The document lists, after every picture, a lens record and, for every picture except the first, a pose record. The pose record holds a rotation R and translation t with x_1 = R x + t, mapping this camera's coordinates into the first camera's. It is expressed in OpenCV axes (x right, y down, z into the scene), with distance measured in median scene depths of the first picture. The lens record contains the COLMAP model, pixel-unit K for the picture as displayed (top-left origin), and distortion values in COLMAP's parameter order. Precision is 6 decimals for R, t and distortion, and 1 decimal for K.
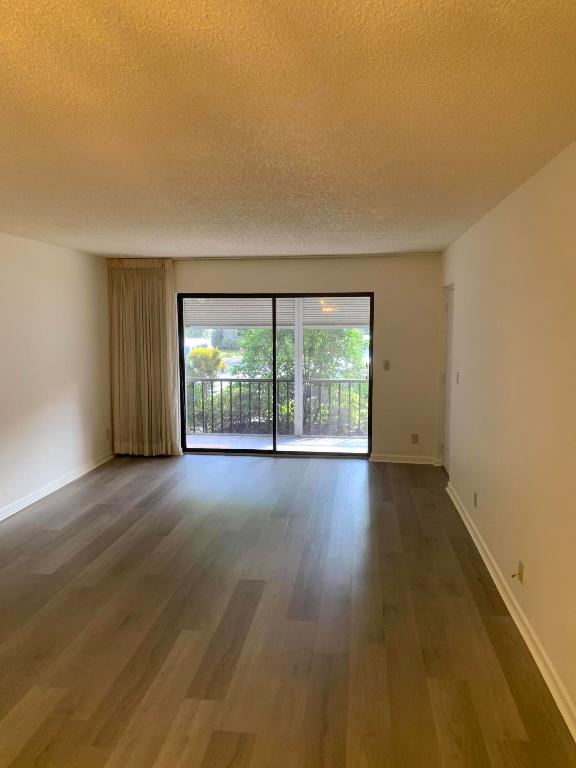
lens RADIAL K [[578.2, 0, 288.0], [0, 578.2, 384.0], [0, 0, 1]] dist [-0.003860, -0.001259]
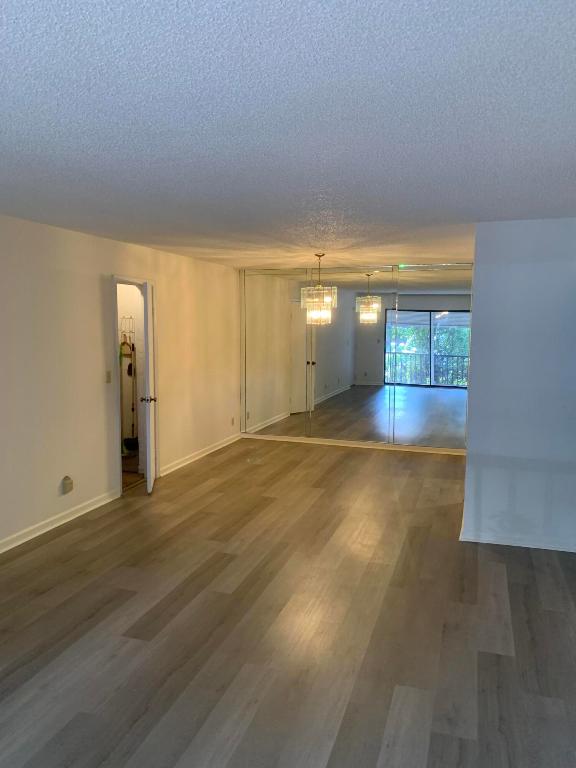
lens RADIAL K [[578.2, 0, 288.0], [0, 578.2, 384.0], [0, 0, 1]] dist [-0.003860, -0.001259]
pose [[-0.981780, -0.032257, 0.187266, -0.517800], [0.007255, 0.978405, 0.206569, -0.224765], [-0.189885, 0.204164, -0.960344, 2.092985]]
